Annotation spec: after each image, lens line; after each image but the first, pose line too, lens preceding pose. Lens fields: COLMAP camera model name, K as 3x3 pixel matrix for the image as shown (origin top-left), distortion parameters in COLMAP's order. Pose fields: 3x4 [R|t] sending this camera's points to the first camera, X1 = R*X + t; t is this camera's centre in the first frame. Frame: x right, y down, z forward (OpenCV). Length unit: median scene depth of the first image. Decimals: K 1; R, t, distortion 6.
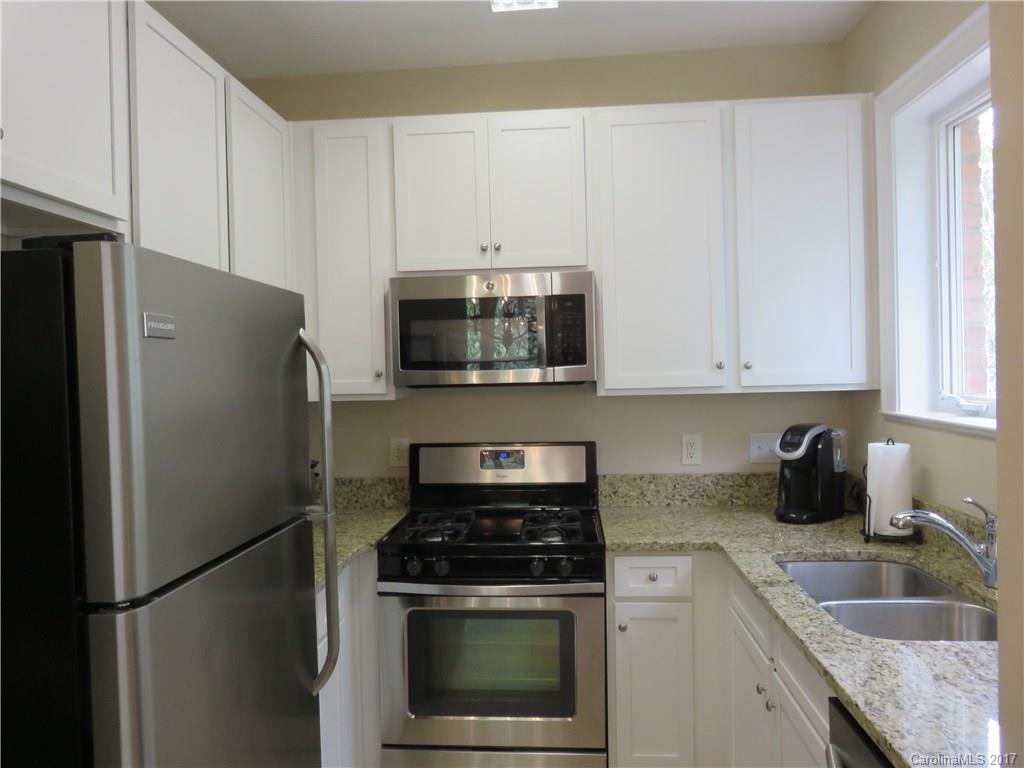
lens RADIAL K [[767.3, 0, 511.1], [0, 767.3, 383.7], [0, 0, 1]] dist [-0.019647, 0.023235]
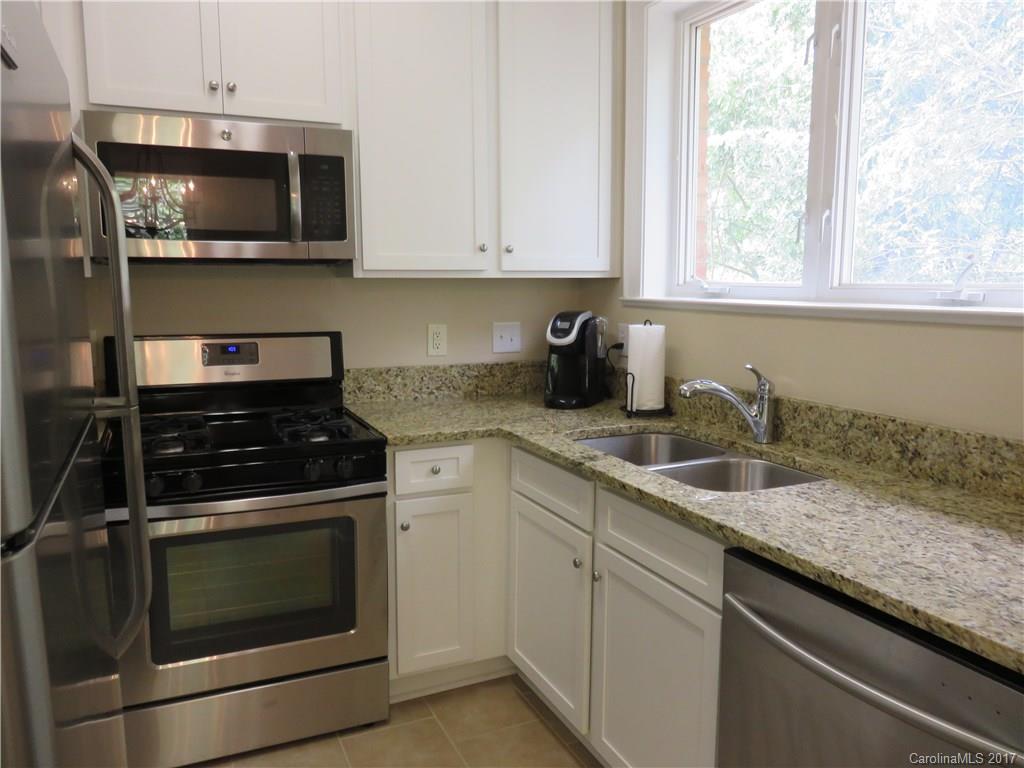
lens RADIAL K [[767.3, 0, 511.1], [0, 767.3, 383.7], [0, 0, 1]] dist [-0.019647, 0.023235]
pose [[0.877034, -0.040763, 0.478697, -0.175485], [-0.011445, 0.994339, 0.105640, 0.047296], [-0.480293, -0.098129, 0.871602, 0.148243]]
